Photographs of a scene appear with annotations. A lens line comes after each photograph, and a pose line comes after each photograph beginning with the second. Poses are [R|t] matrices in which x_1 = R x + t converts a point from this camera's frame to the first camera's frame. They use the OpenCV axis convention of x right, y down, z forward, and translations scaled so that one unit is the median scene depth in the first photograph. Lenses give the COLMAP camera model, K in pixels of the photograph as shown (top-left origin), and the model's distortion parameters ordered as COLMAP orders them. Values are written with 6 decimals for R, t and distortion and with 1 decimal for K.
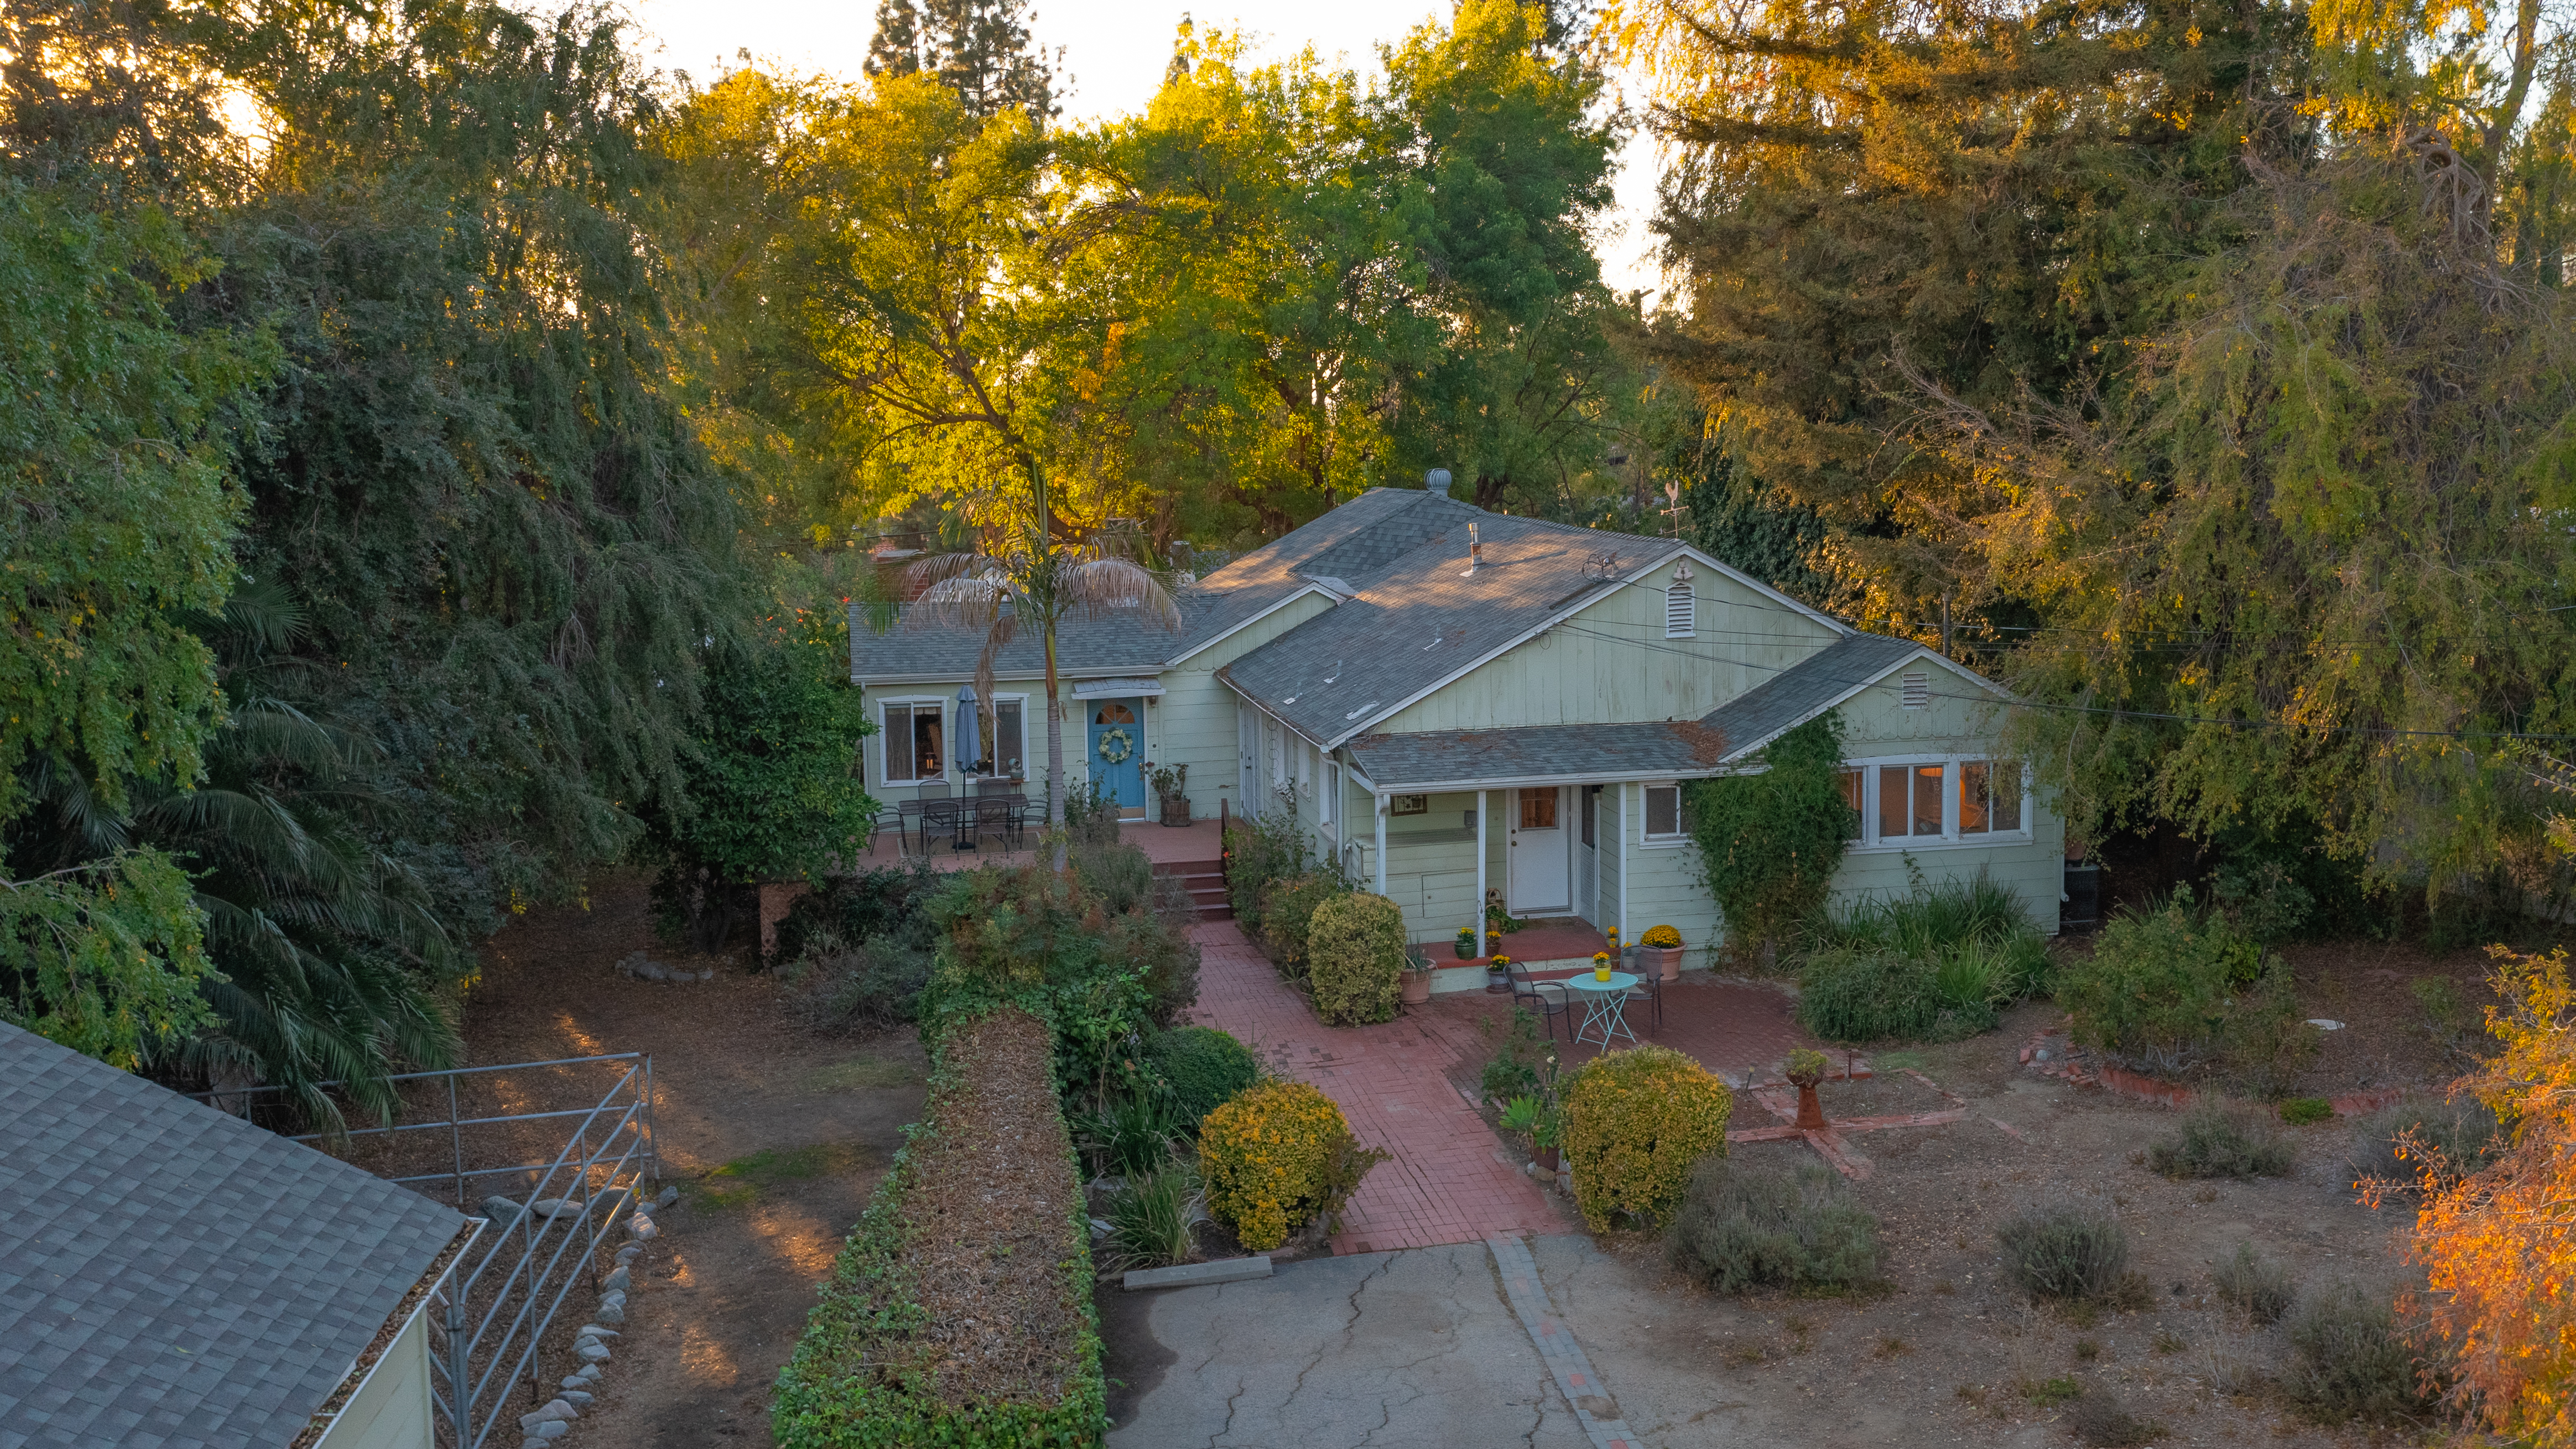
lens RADIAL K [[2296.9, 0, 1441.2], [0, 2296.9, 713.1], [0, 0, 1]] dist [-0.021337, 0.002030]
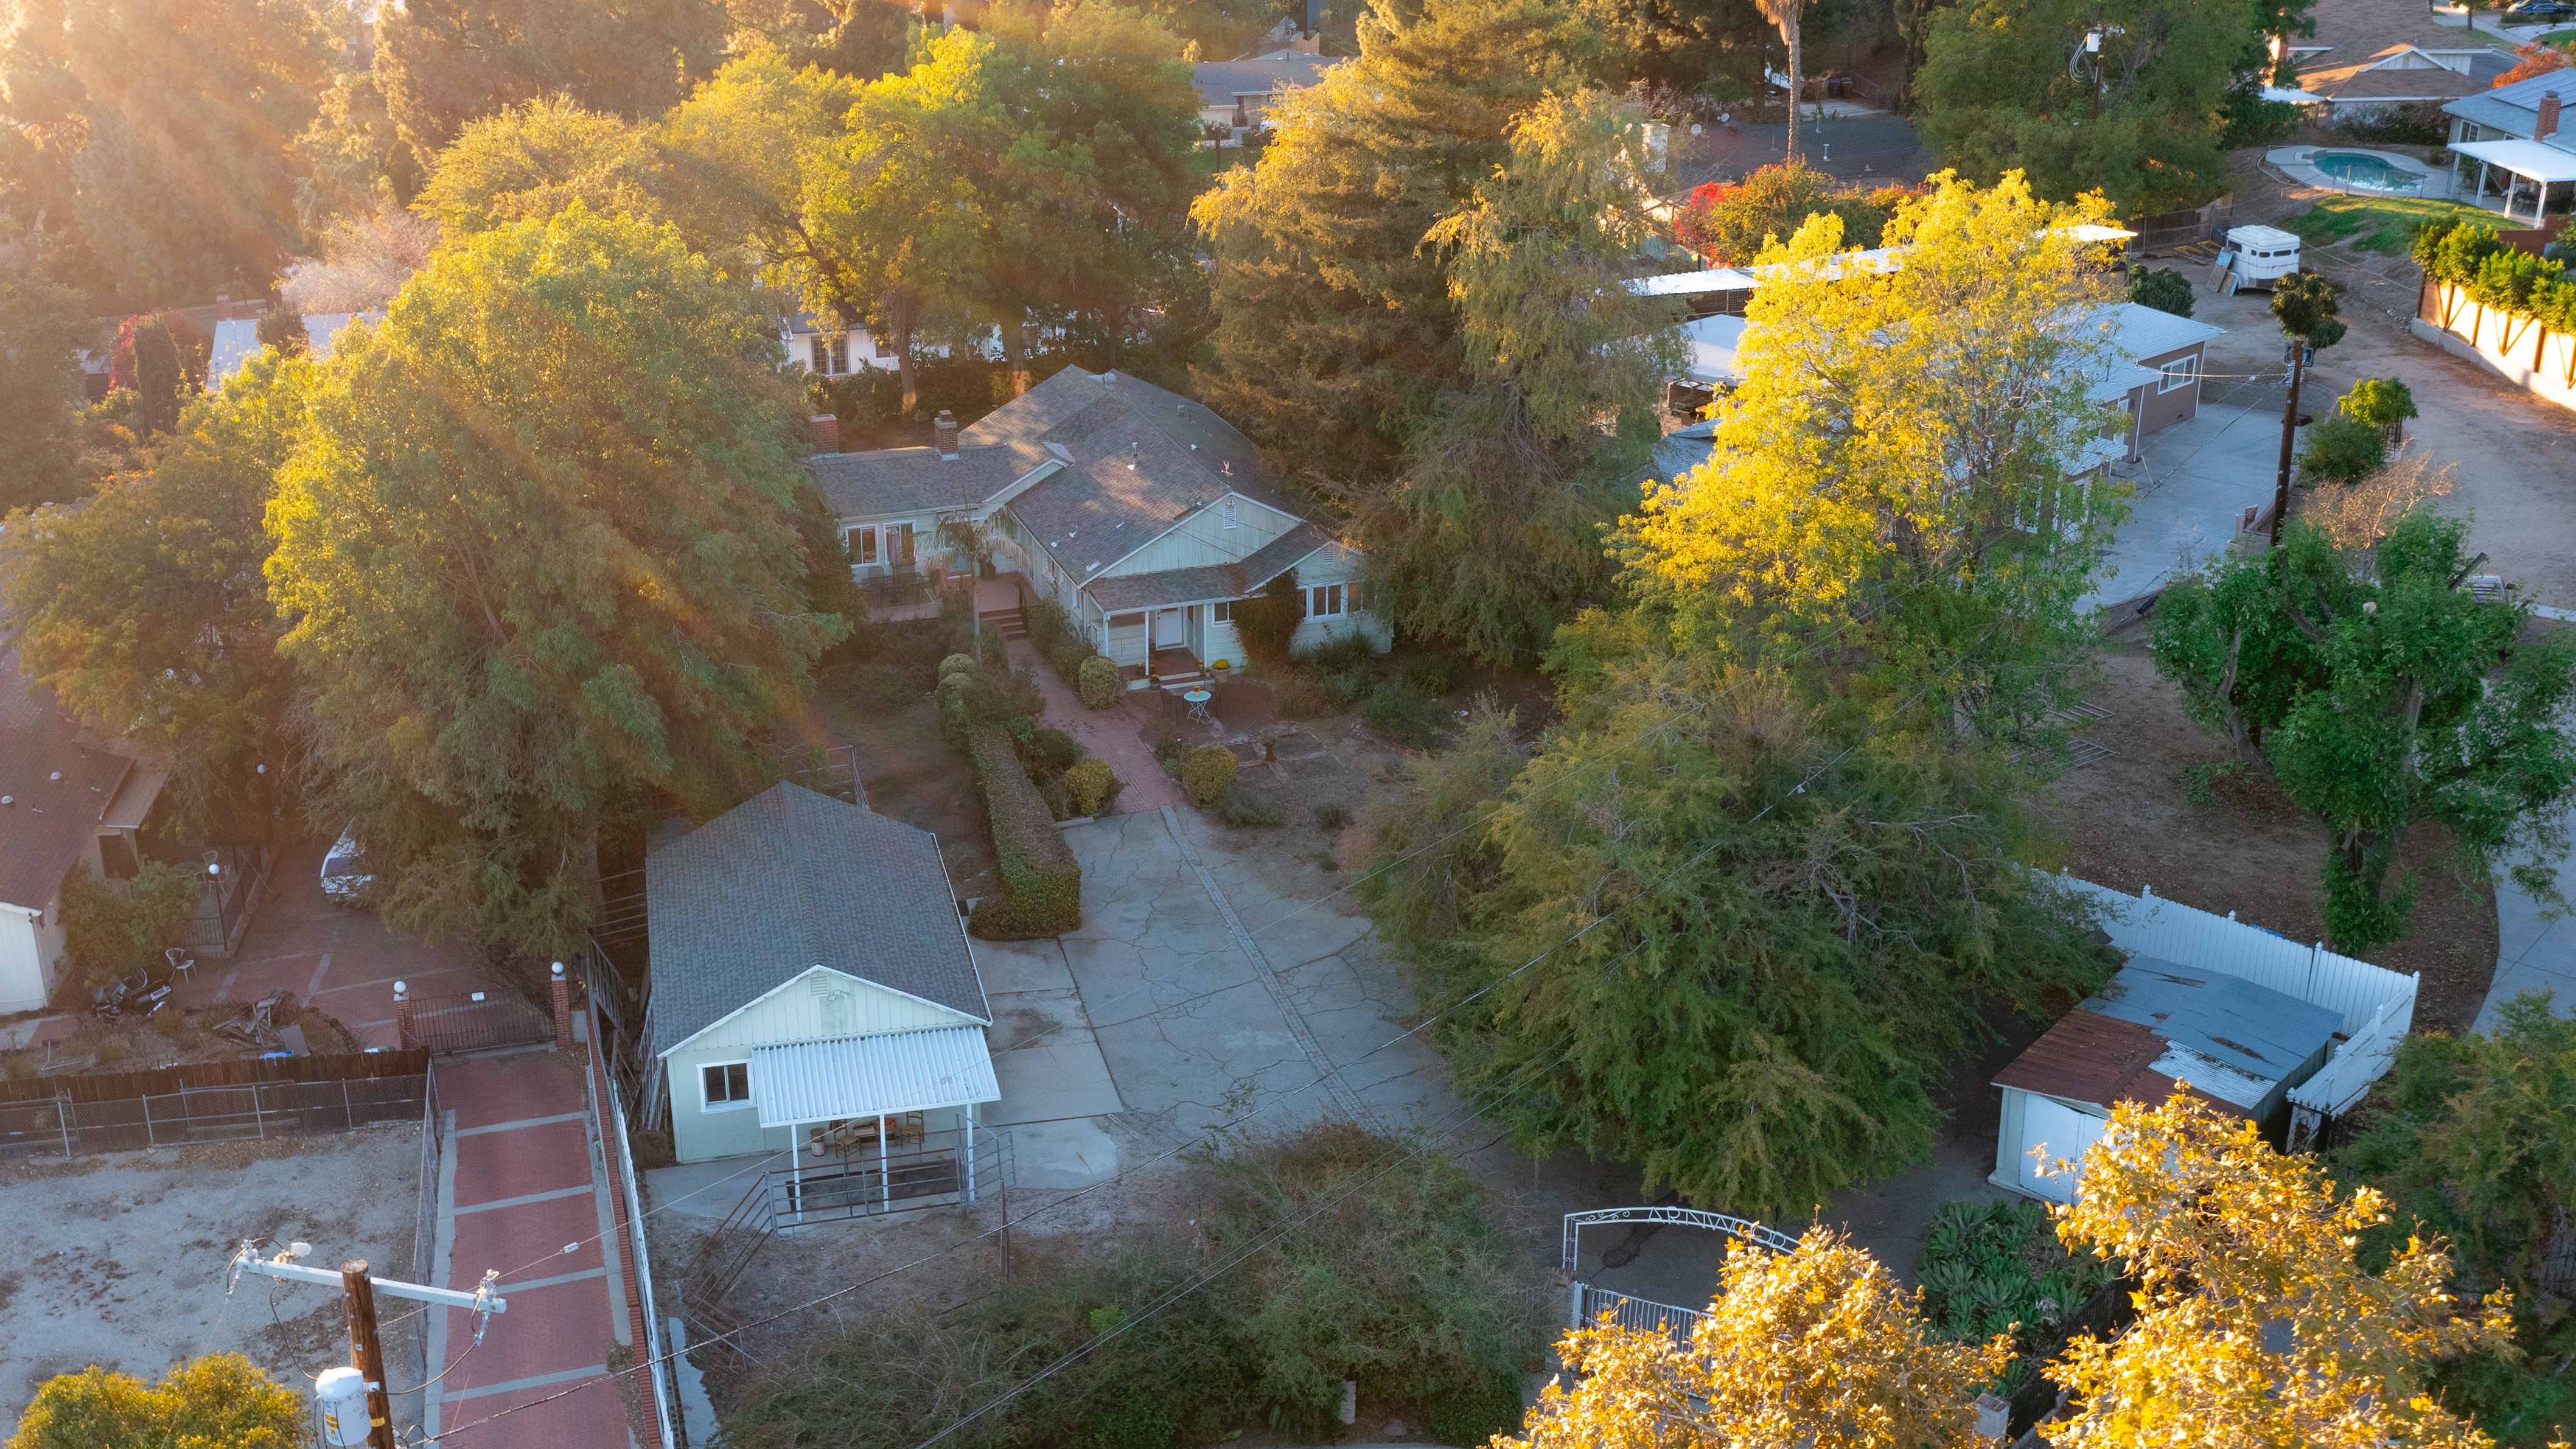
lens RADIAL K [[2286.4, 0, 1288.0], [0, 2286.4, 724.5], [0, 0, 1]] dist [-0.012779, 0.003593]
pose [[0.994203, -0.026829, 0.104120, -0.087354], [-0.001247, 0.965426, 0.260673, -0.468457], [-0.107514, -0.259292, 0.959796, -1.336602]]
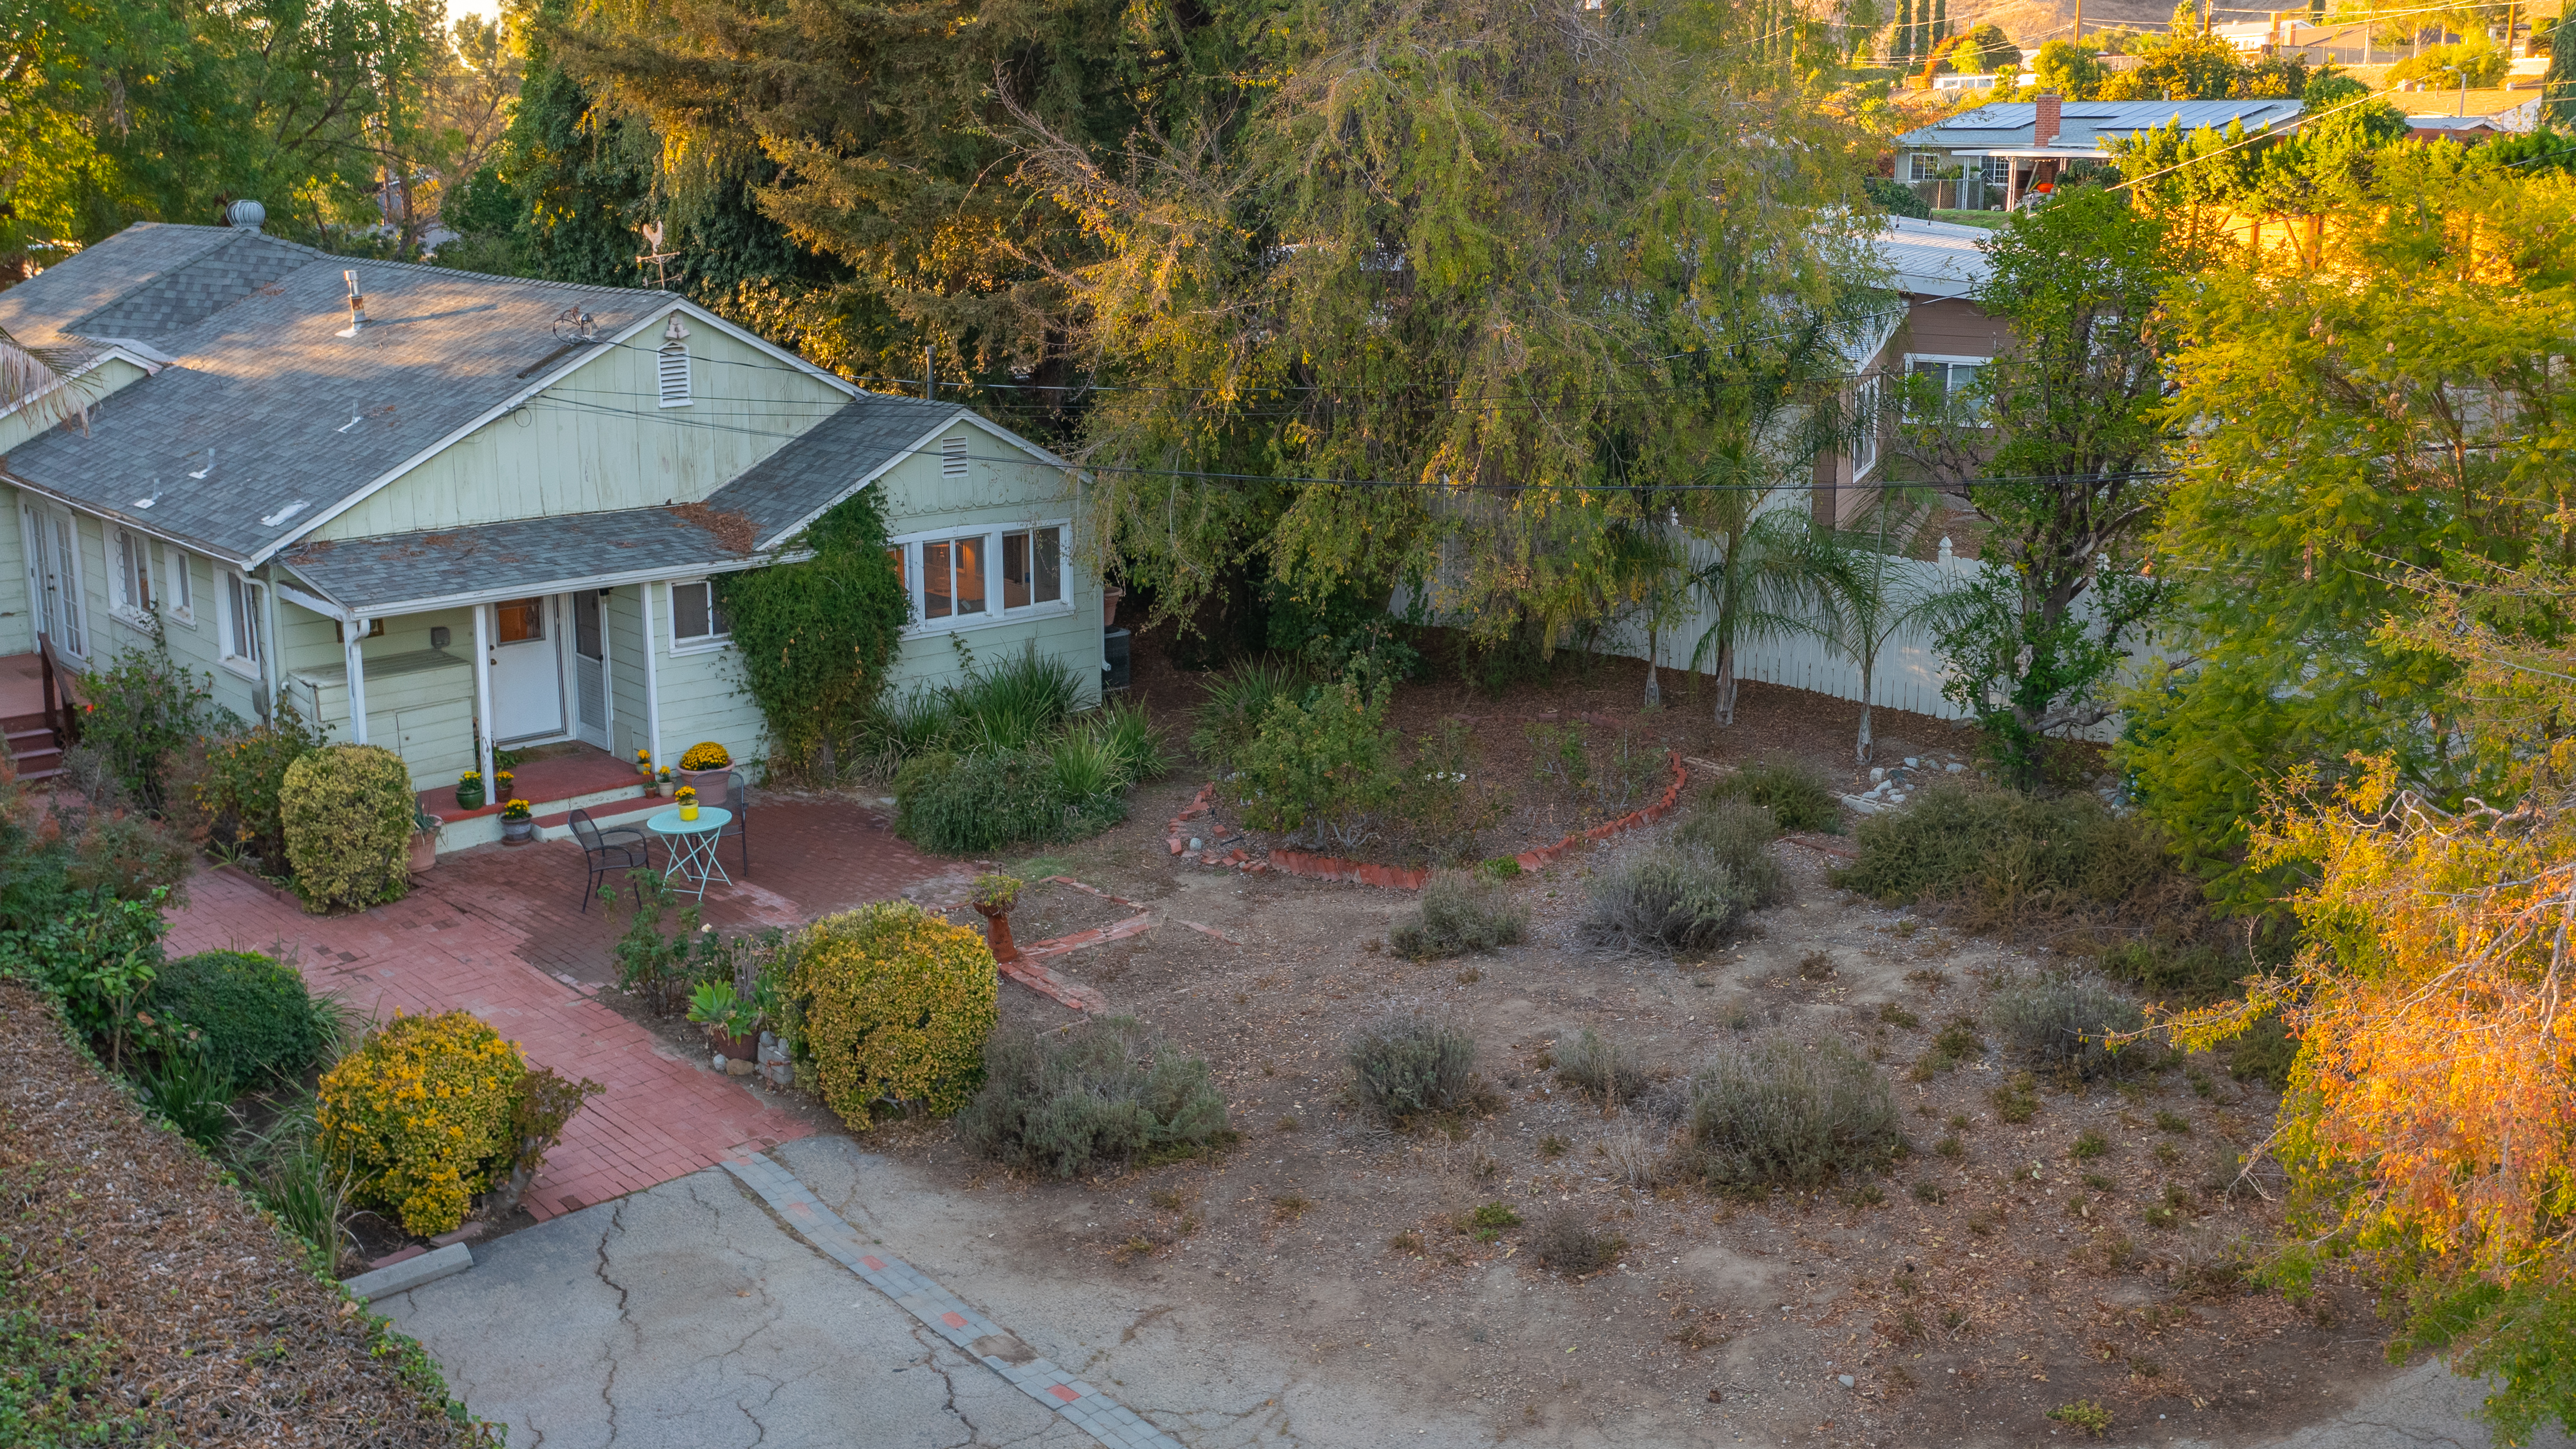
lens RADIAL K [[2323.0, 0, 1406.0], [0, 2323.0, 676.2], [0, 0, 1]] dist [-0.015551, -0.000382]
pose [[0.855312, -0.093170, 0.509666, -0.121175], [0.042620, 0.993017, 0.110006, -0.017513], [-0.516357, -0.072368, 0.853310, 0.117632]]
